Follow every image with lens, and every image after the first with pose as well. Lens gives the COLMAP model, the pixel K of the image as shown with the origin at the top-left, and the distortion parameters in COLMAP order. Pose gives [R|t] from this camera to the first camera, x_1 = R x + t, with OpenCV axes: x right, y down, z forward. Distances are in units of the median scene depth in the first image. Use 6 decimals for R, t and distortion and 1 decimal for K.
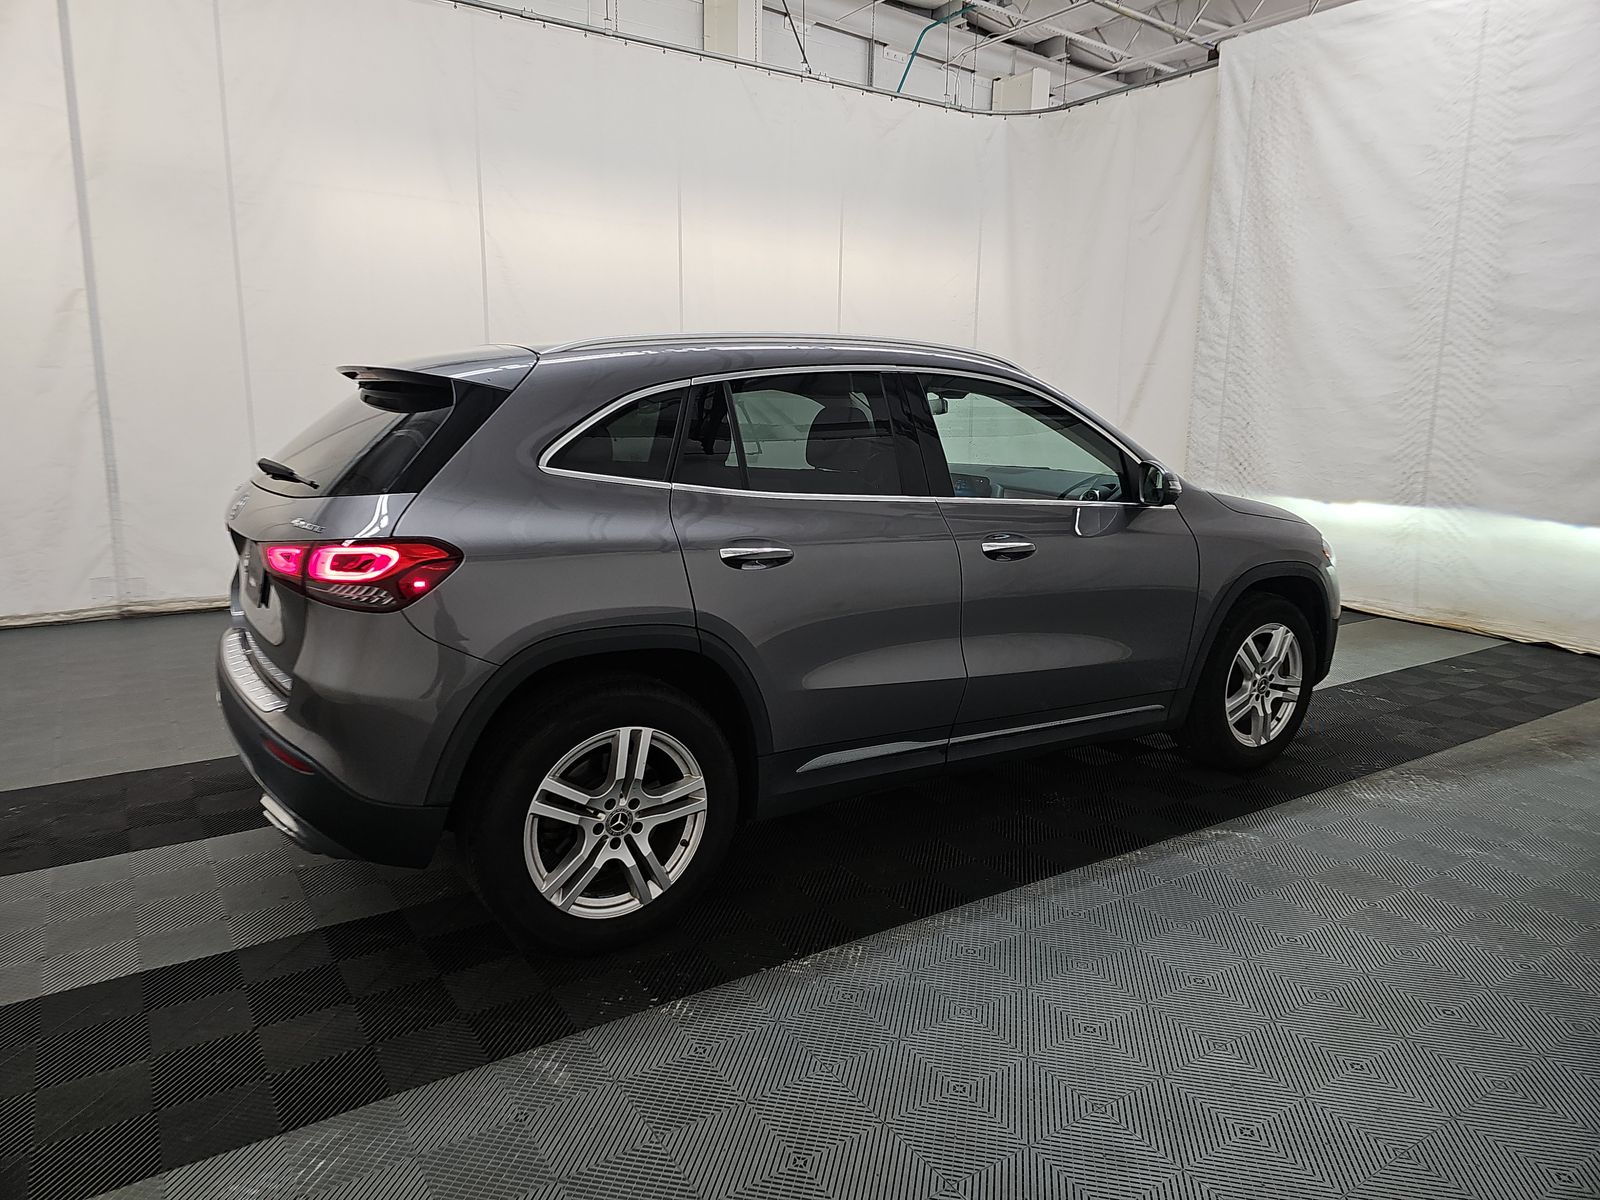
lens RADIAL K [[1048.4, 0, 790.5], [0, 1048.4, 601.2], [0, 0, 1]] dist [0.039156, -0.033781]
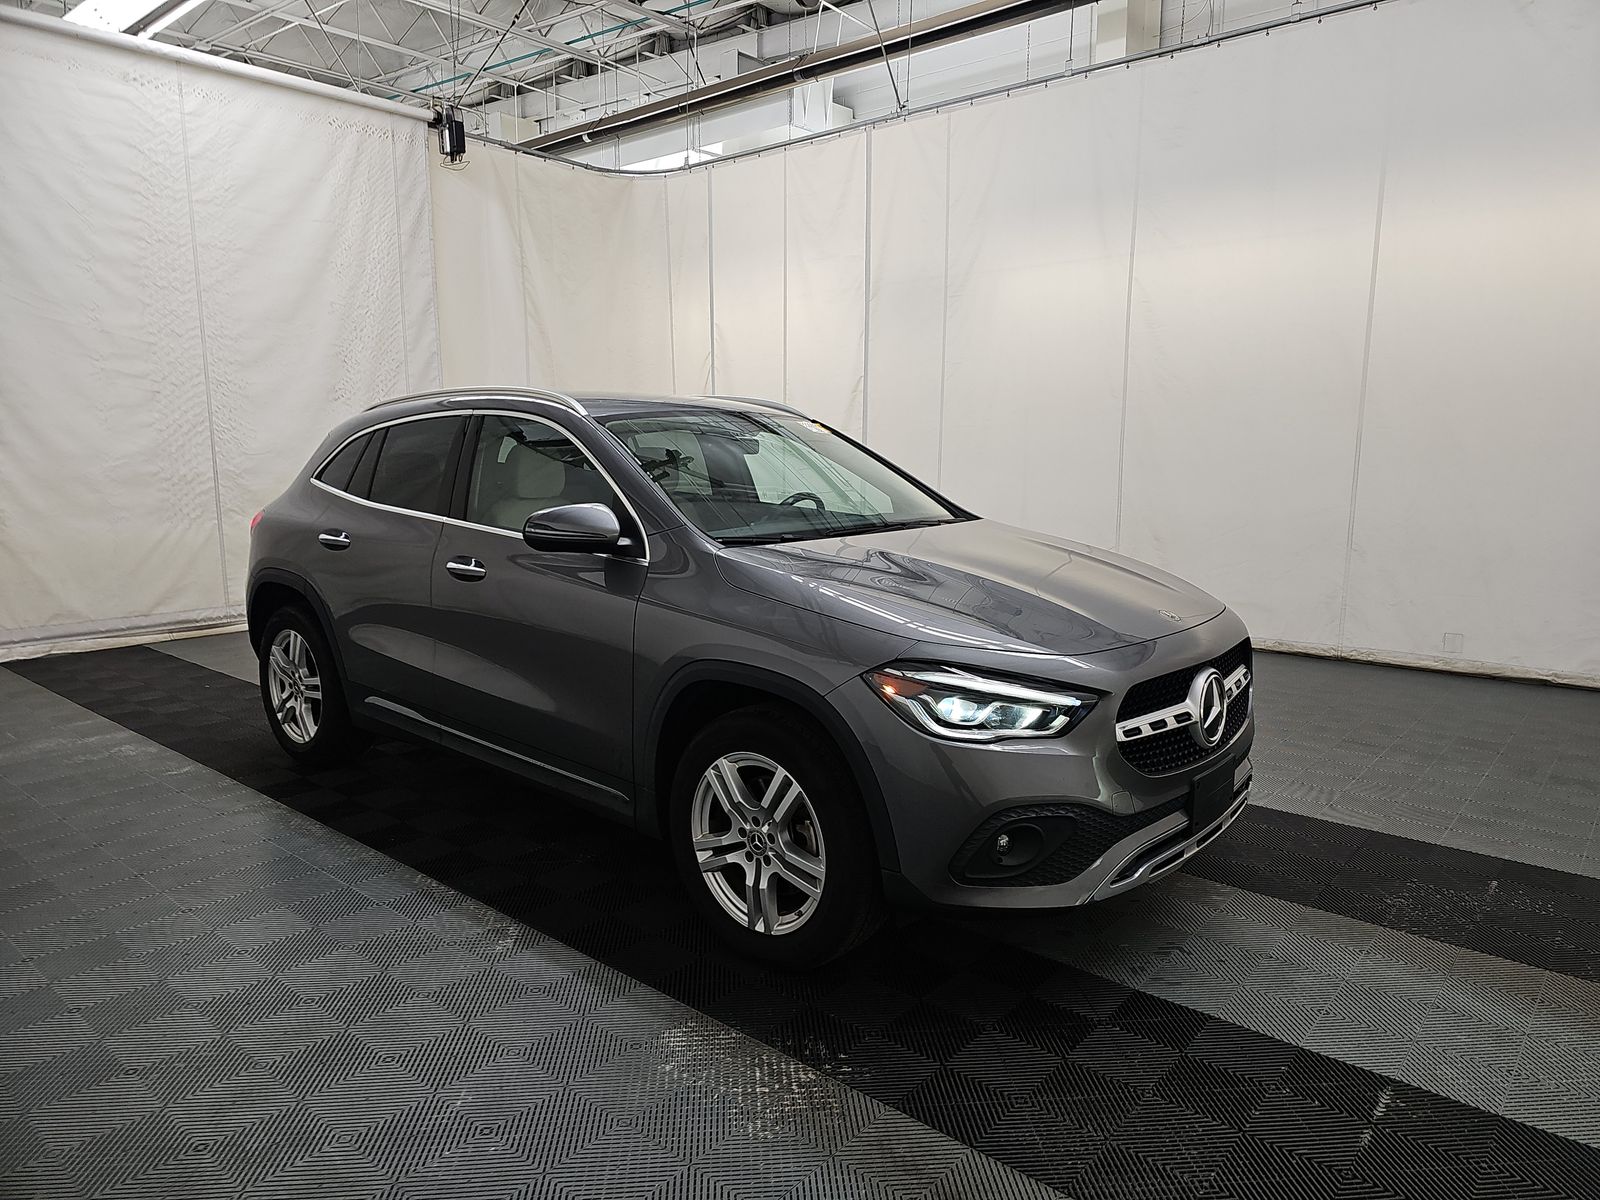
lens RADIAL K [[1048.4, 0, 798.5], [0, 1048.4, 605.6], [0, 0, 1]] dist [0.039156, -0.033781]
pose [[0.279620, 0.130039, -0.951264, 0.699617], [-0.178460, 0.980559, 0.081586, -0.084731], [0.943379, 0.146949, 0.297391, 0.517758]]
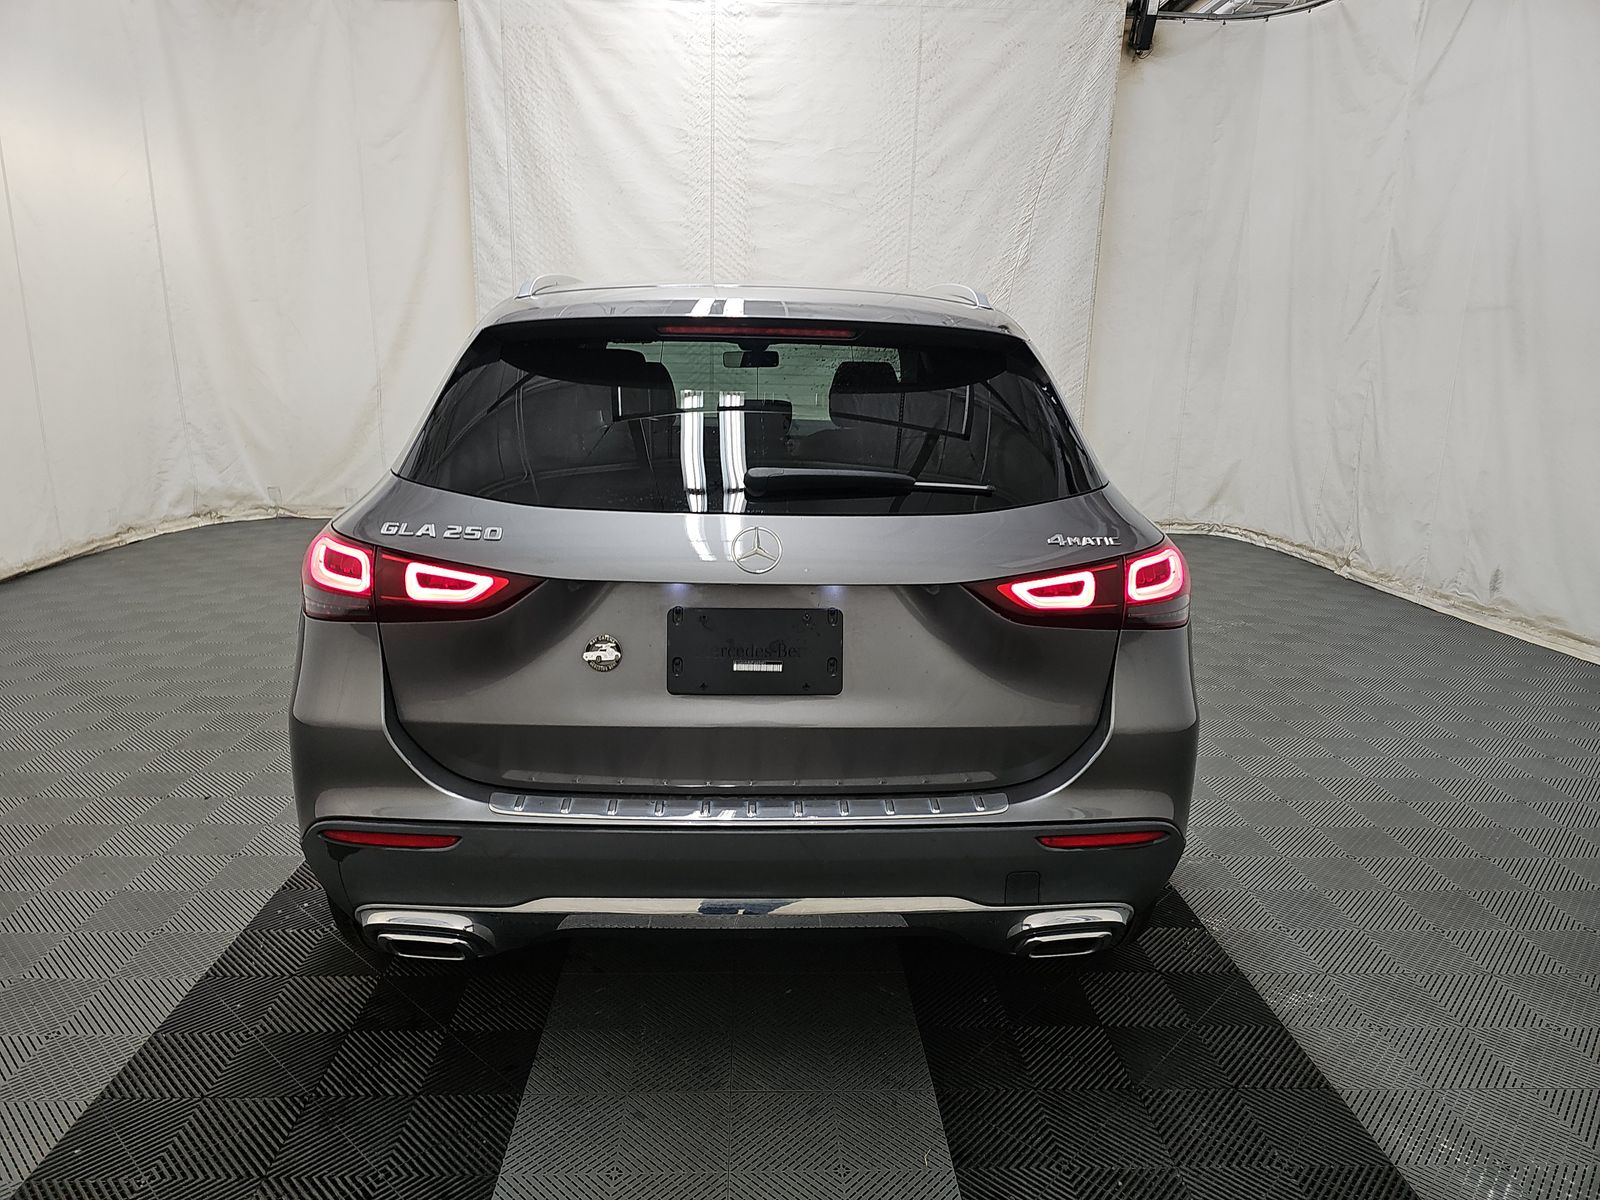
lens RADIAL K [[1048.4, 0, 800.5], [0, 1048.4, 611.2], [0, 0, 1]] dist [0.039156, -0.033781]
pose [[0.510299, -0.209742, 0.834029, -0.431925], [0.154758, 0.976368, 0.150849, -0.058175], [-0.845958, 0.052095, 0.530699, 0.281297]]
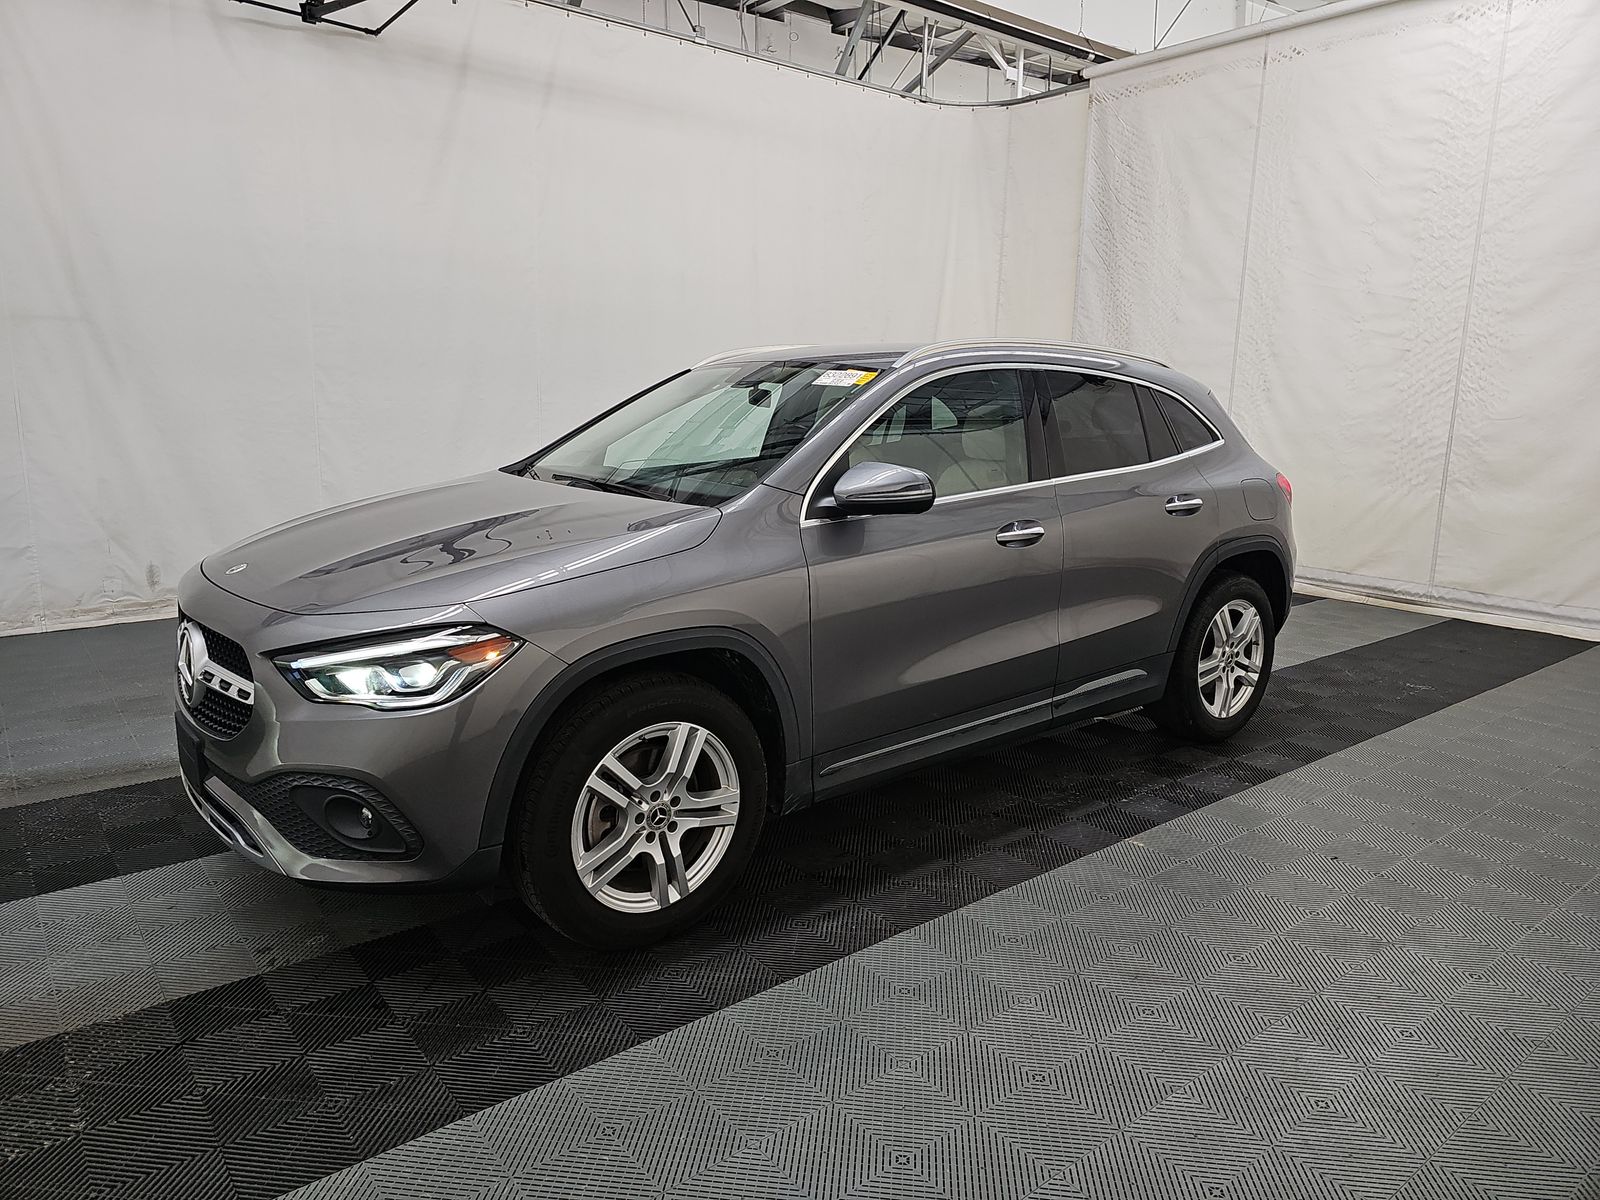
lens RADIAL K [[1048.4, 0, 787.6], [0, 1048.4, 600.2], [0, 0, 1]] dist [0.039156, -0.033781]
pose [[-0.993367, -0.013428, -0.114196, 0.159597], [-0.055959, 0.924063, 0.378123, -0.233050], [0.100447, 0.382005, -0.918685, 1.210667]]
